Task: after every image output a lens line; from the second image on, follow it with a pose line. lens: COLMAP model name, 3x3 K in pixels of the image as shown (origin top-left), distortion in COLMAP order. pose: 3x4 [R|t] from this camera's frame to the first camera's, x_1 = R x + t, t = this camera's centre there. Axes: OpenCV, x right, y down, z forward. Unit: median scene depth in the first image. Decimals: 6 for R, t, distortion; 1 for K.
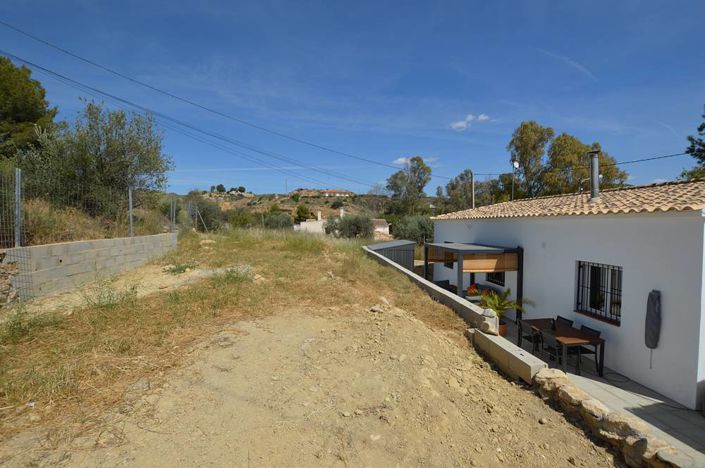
lens RADIAL K [[316.9, 0, 352.5], [0, 316.9, 234.0], [0, 0, 1]] dist [-0.031814, 0.000497]
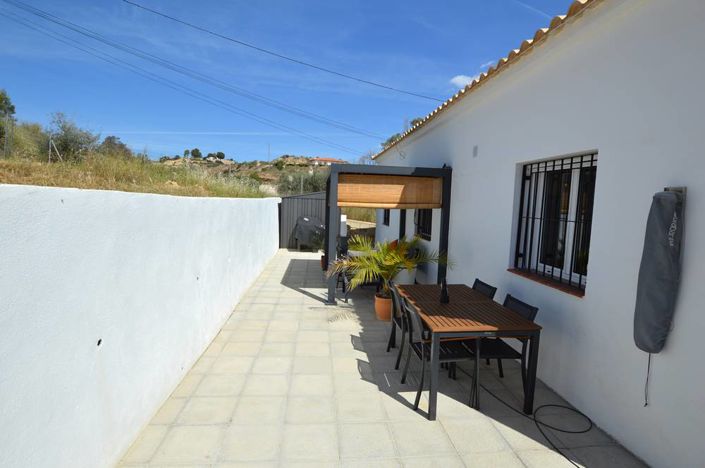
lens RADIAL K [[358.3, 0, 352.6], [0, 358.3, 241.5], [0, 0, 1]] dist [-0.041259, -0.000293]
pose [[0.999533, 0.030100, 0.005280, 0.460657], [-0.030428, 0.996291, 0.080488, 0.164220], [-0.002838, -0.080611, 0.996742, 0.447839]]
